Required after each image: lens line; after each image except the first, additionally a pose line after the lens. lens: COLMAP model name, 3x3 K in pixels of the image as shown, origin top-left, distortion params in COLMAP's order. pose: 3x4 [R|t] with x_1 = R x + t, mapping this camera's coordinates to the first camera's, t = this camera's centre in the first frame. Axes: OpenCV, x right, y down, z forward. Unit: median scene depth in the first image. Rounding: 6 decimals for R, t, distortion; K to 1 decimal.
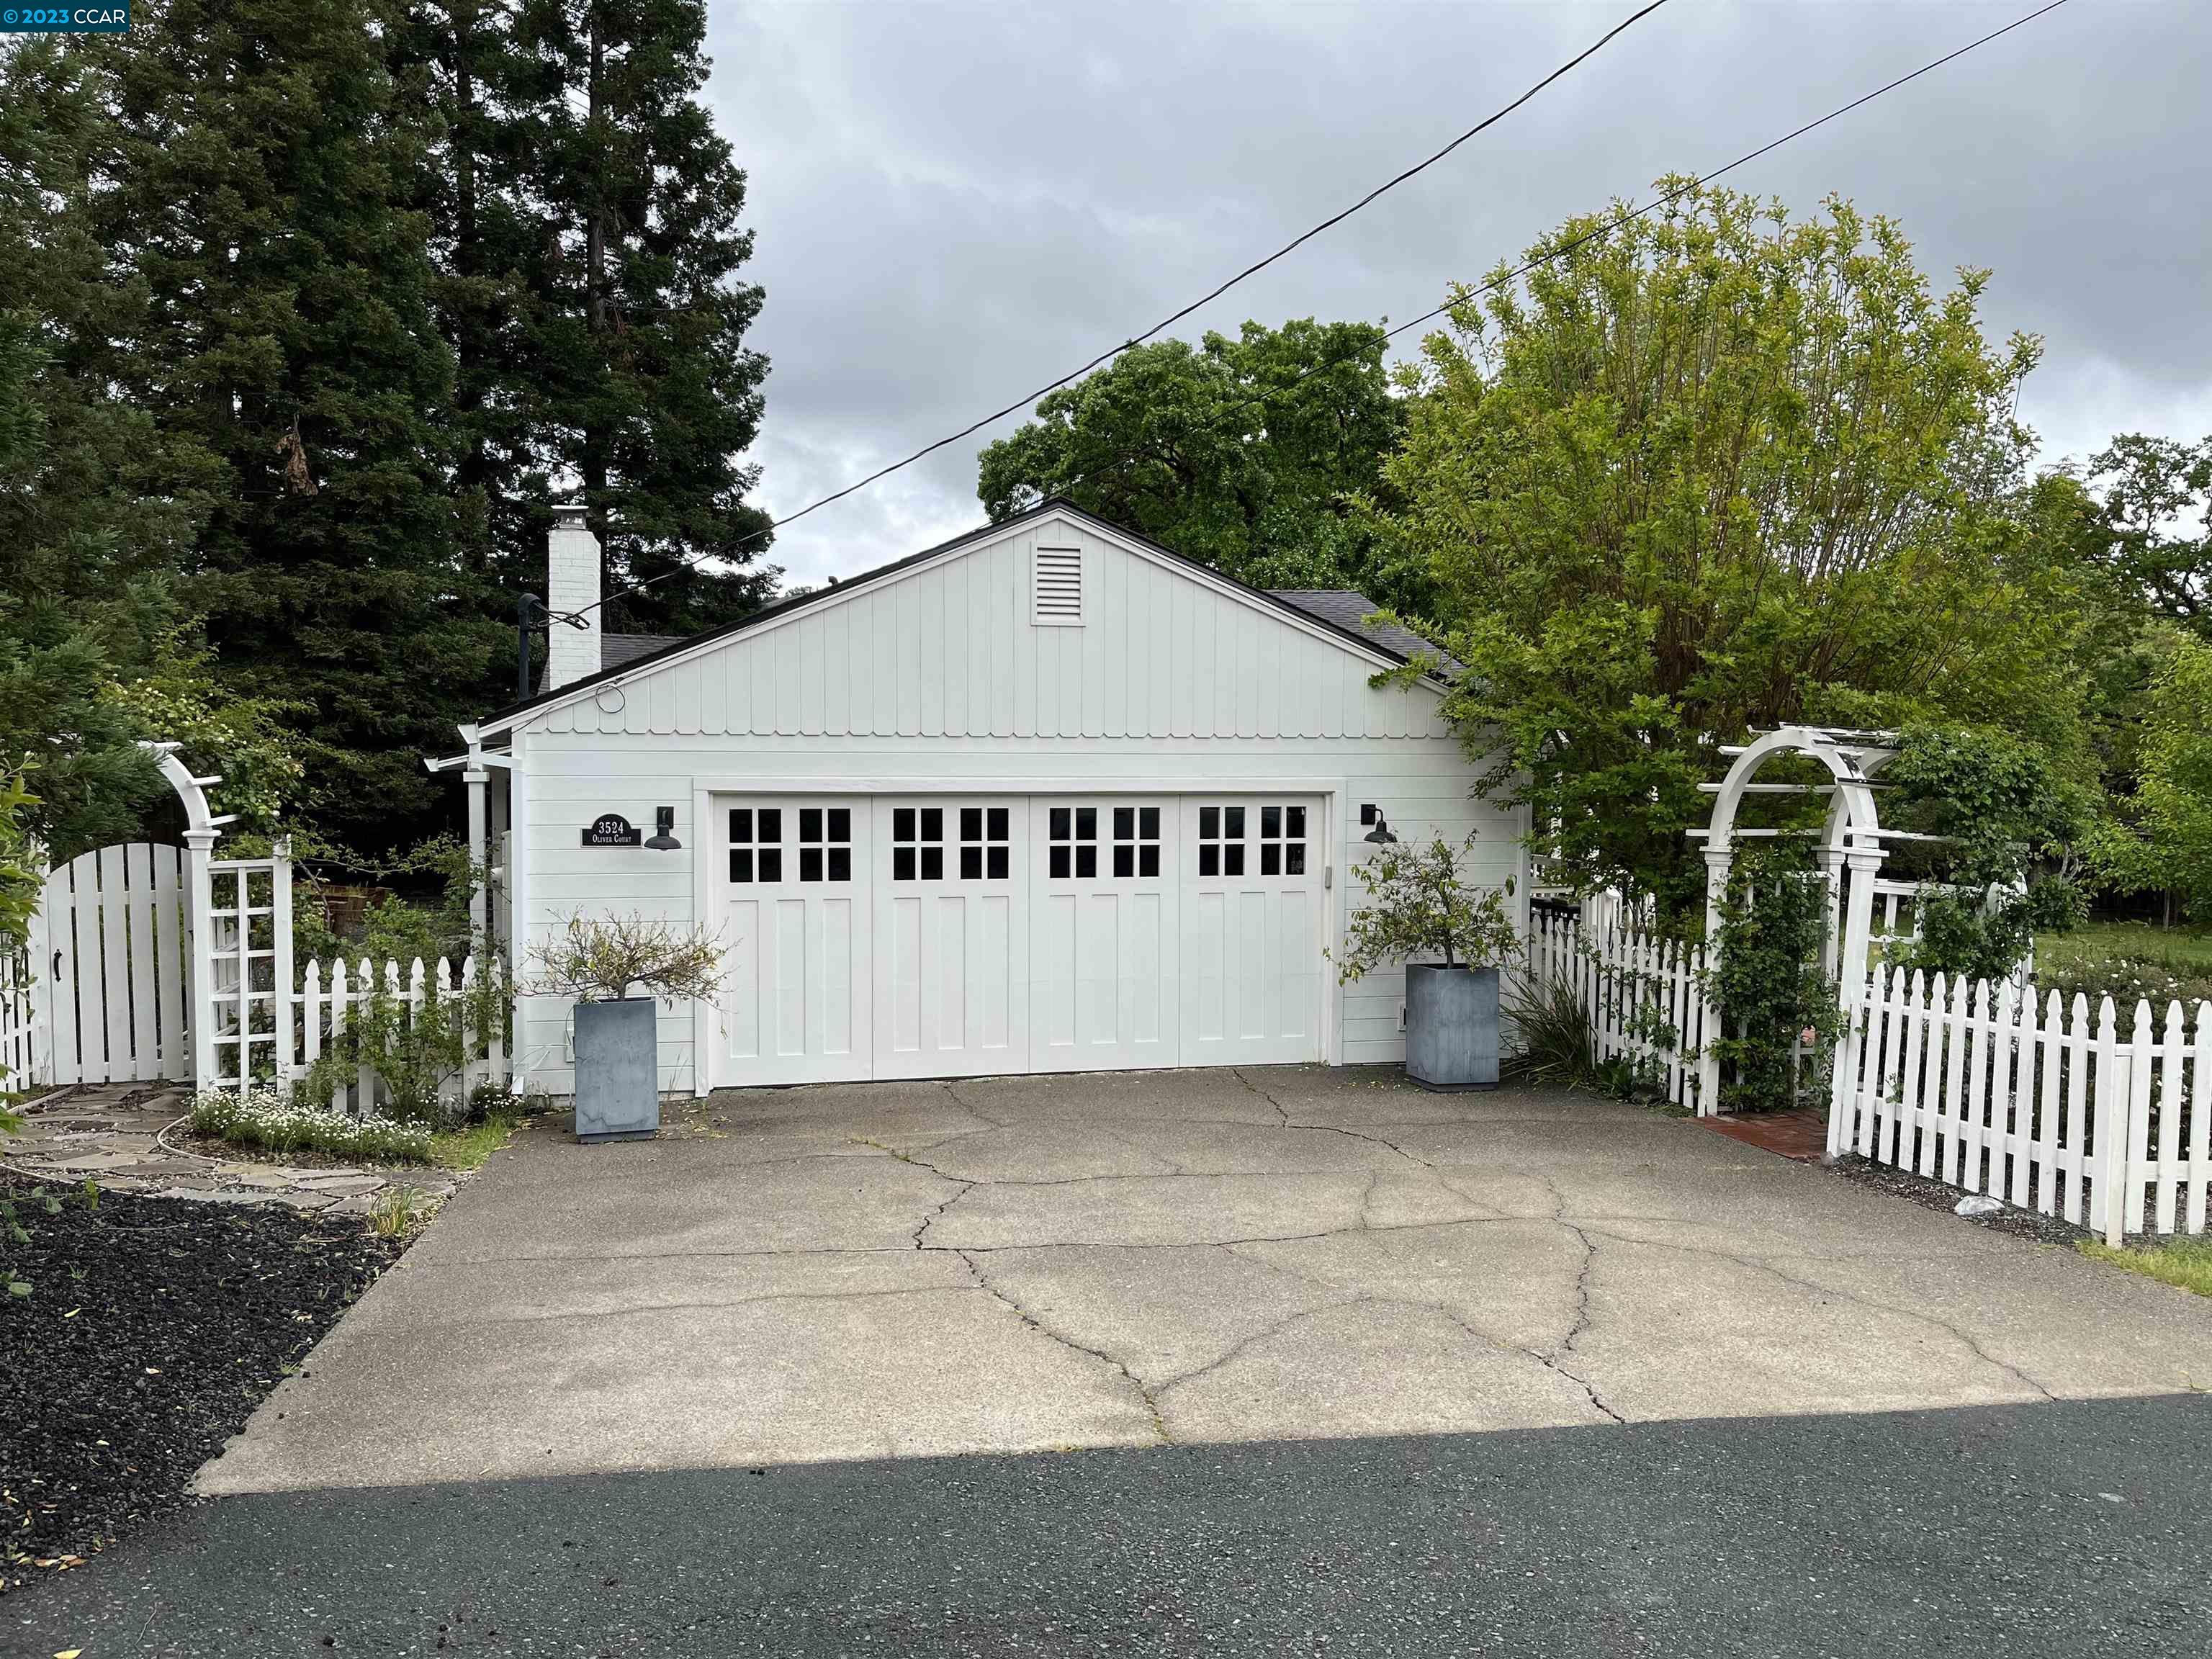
lens RADIAL K [[1667.8, 0, 1107.5], [0, 1667.8, 834.3], [0, 0, 1]] dist [0.082875, -0.120063]
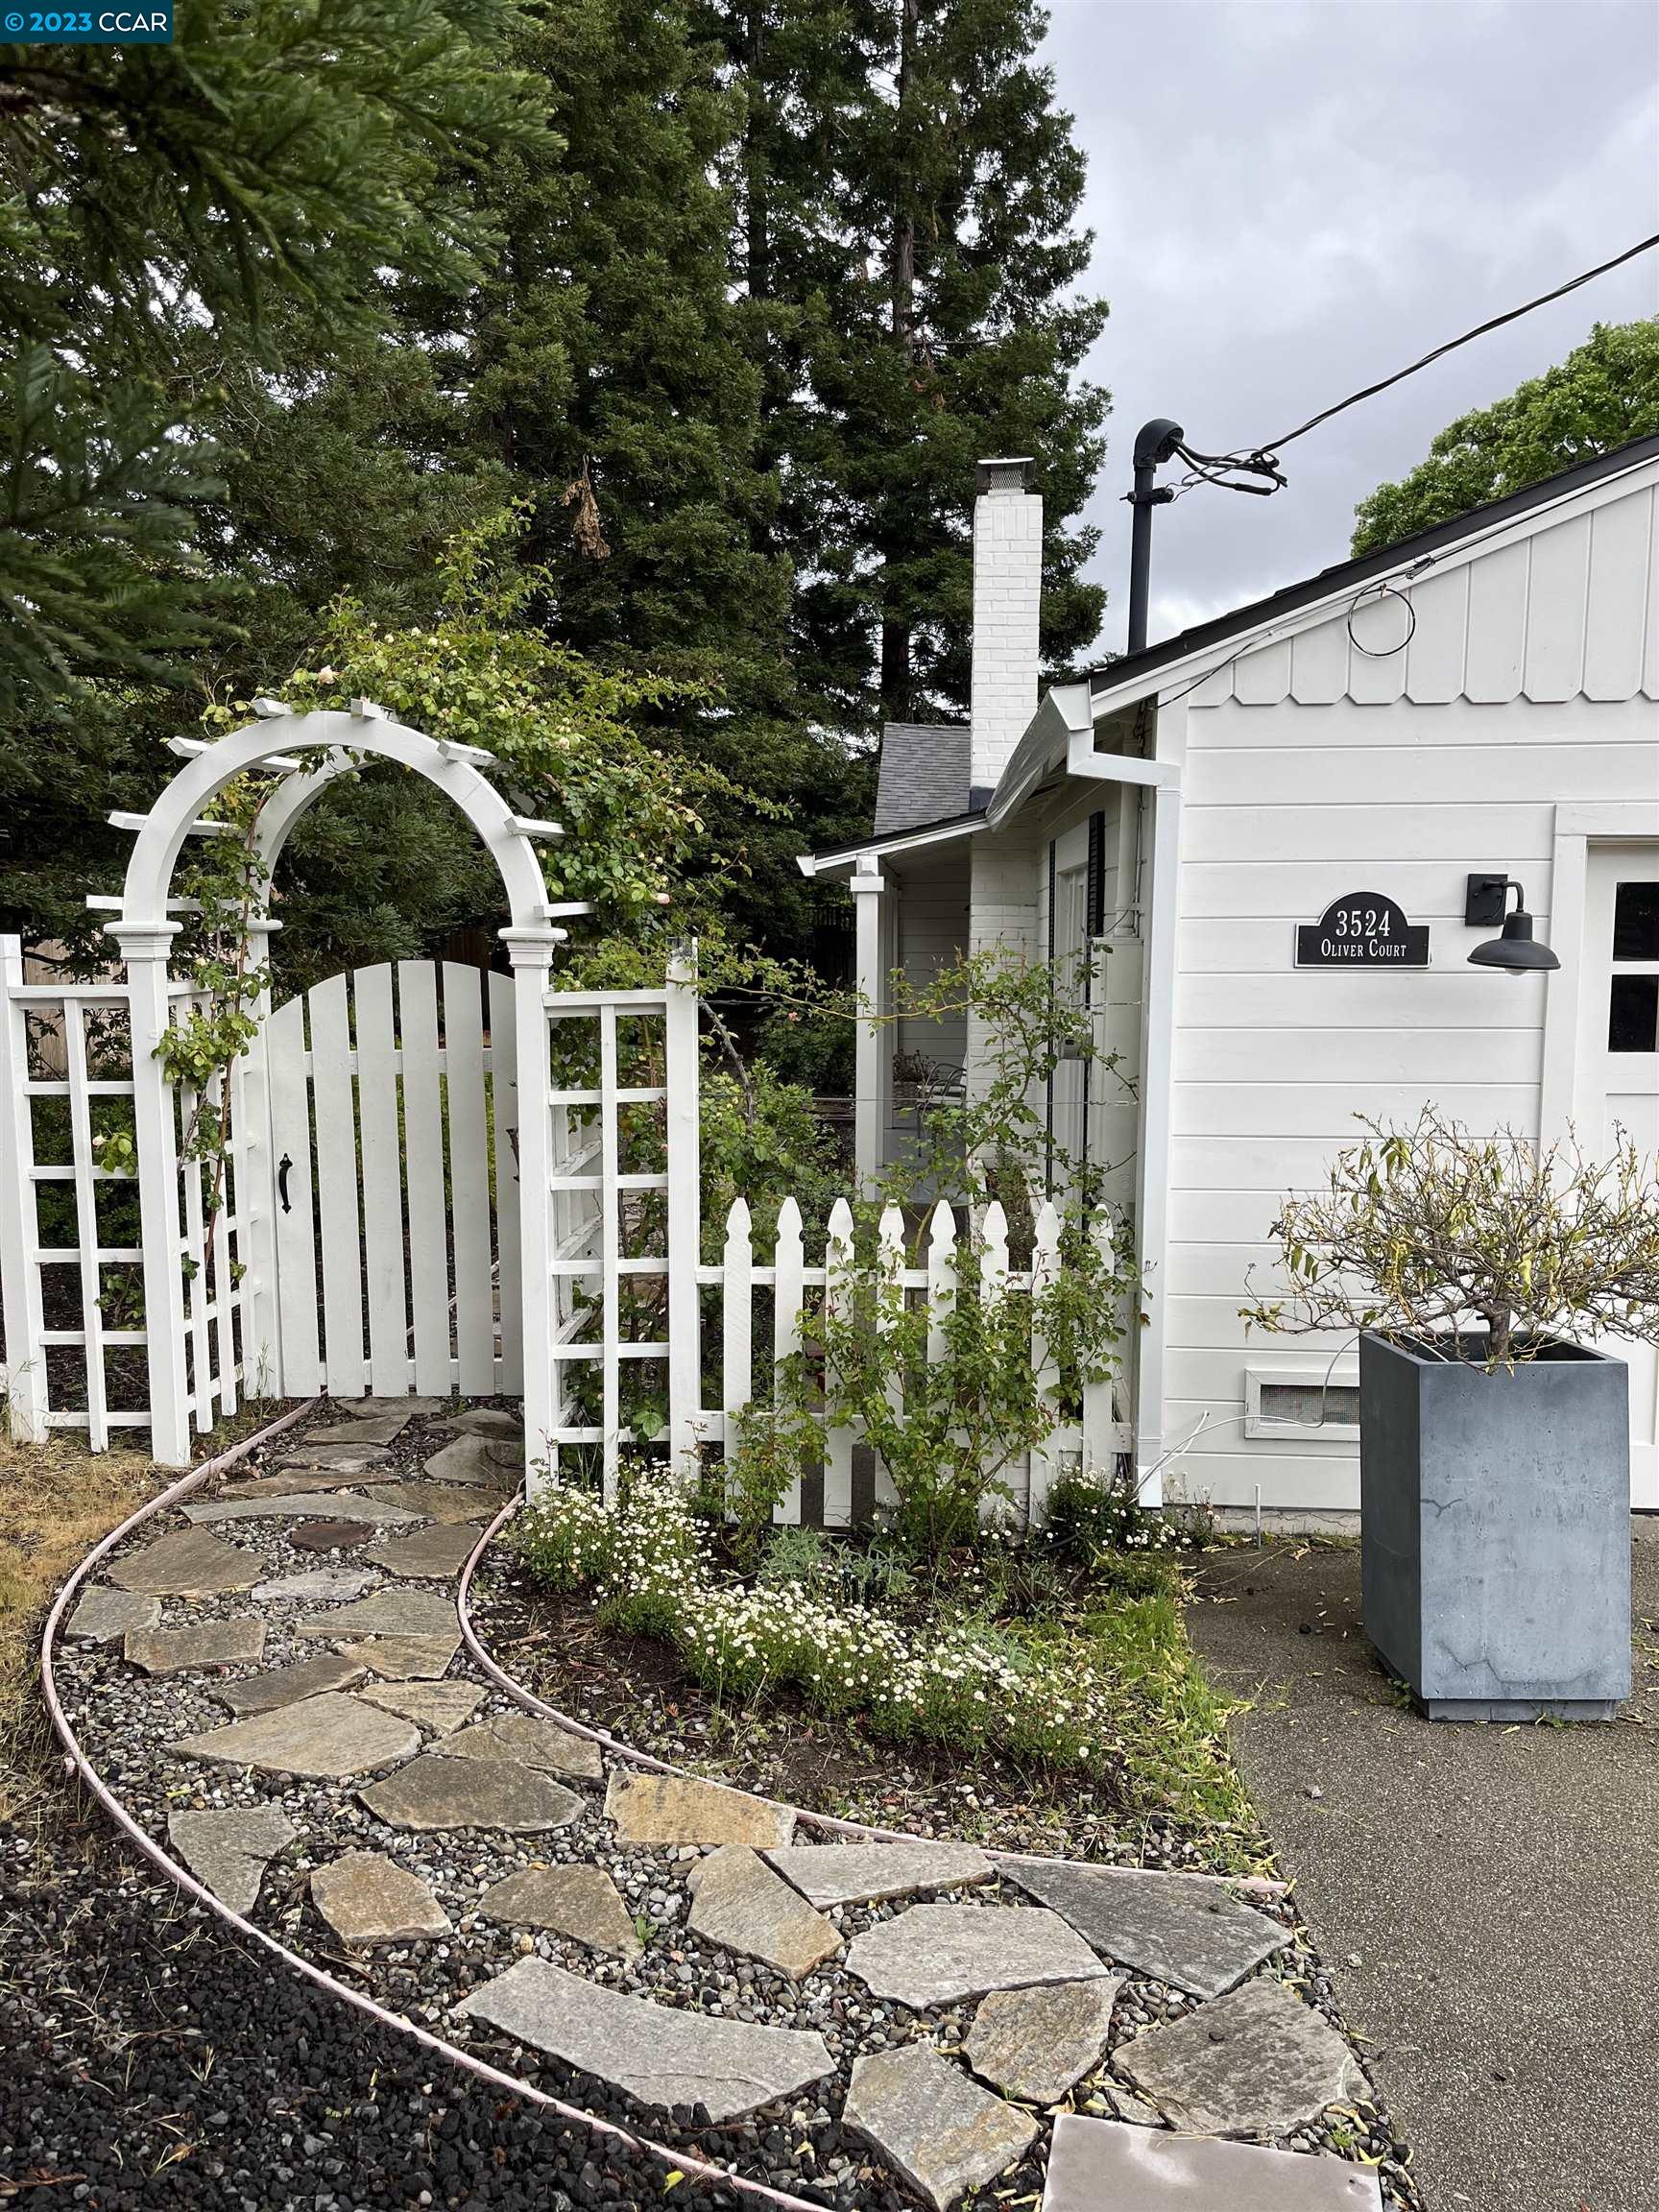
lens RADIAL K [[1669.4, 0, 829.5], [0, 1669.4, 1106.0], [0, 0, 1]] dist [0.043864, 0.001096]
pose [[0.961423, 0.025257, -0.273912, -0.309341], [-0.008447, 0.998017, 0.062376, 0.017554], [0.274944, -0.057656, 0.959730, 0.539146]]
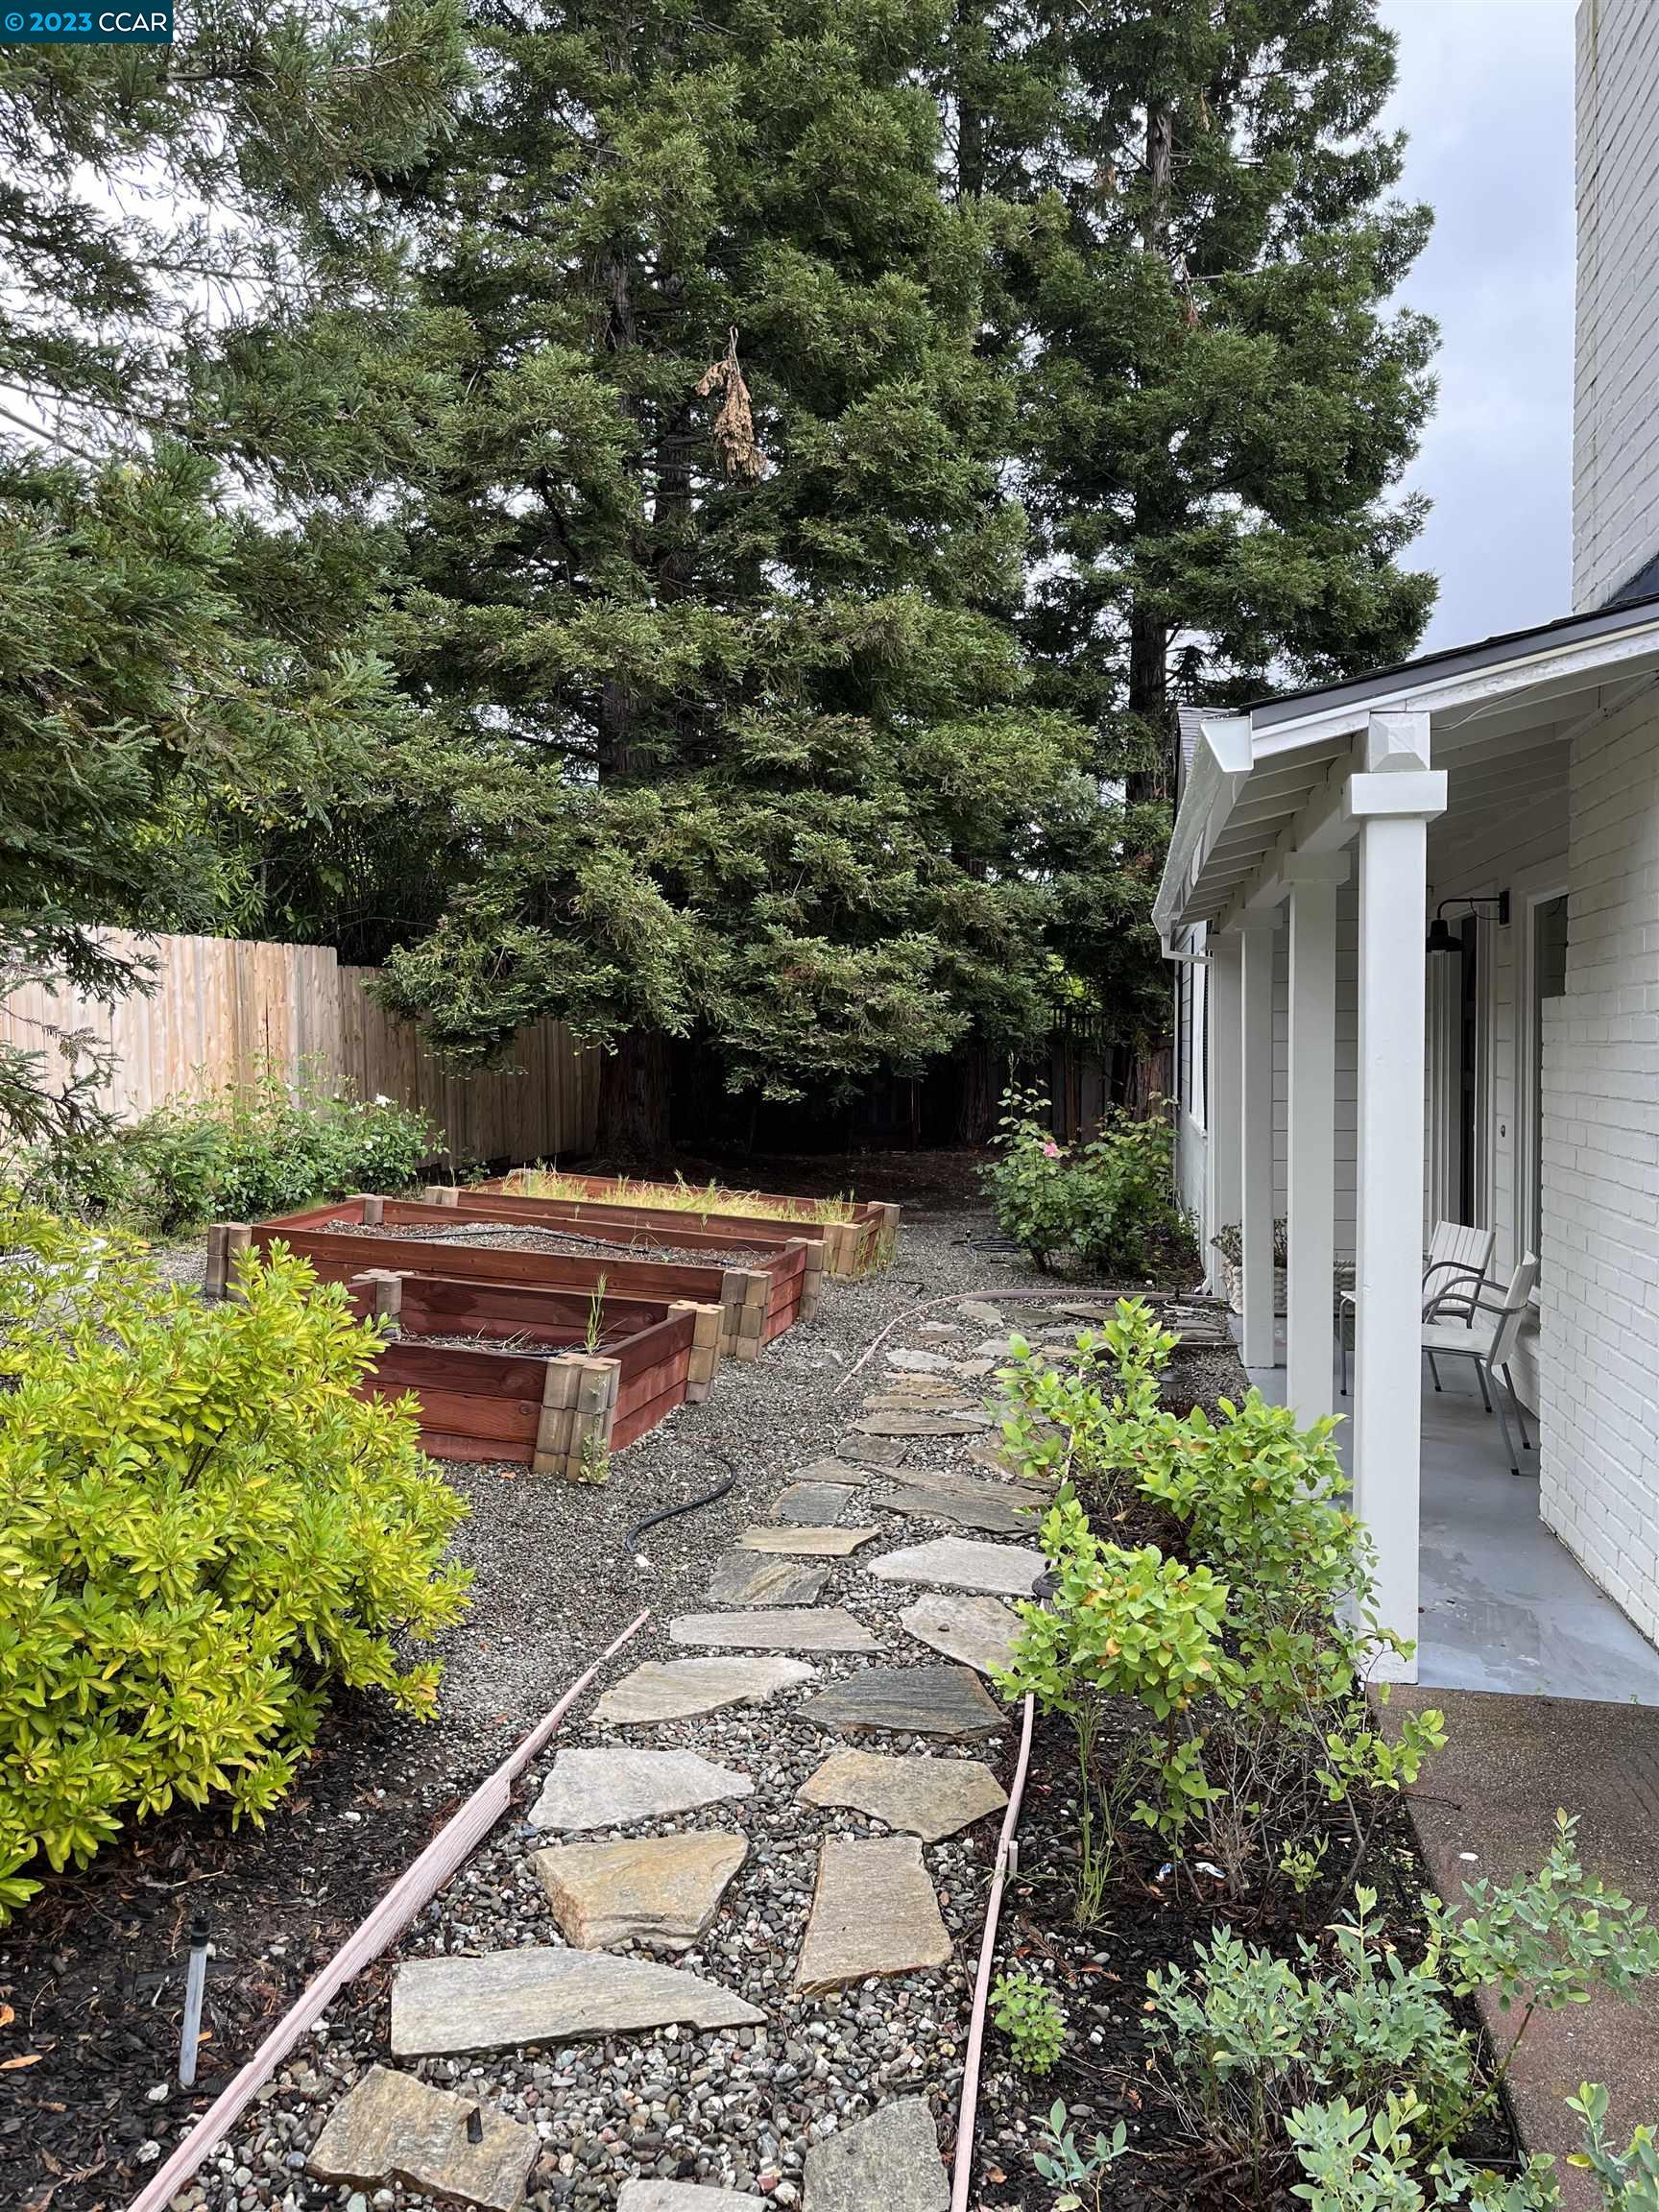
lens RADIAL K [[1667.8, 0, 847.2], [0, 1667.8, 1113.1], [0, 0, 1]] dist [0.082875, -0.120063]
pose [[0.931303, 0.006220, -0.364192, -0.535146], [-0.010881, 0.999883, -0.010747, 0.021781], [0.364082, 0.013972, 0.931262, 1.110749]]
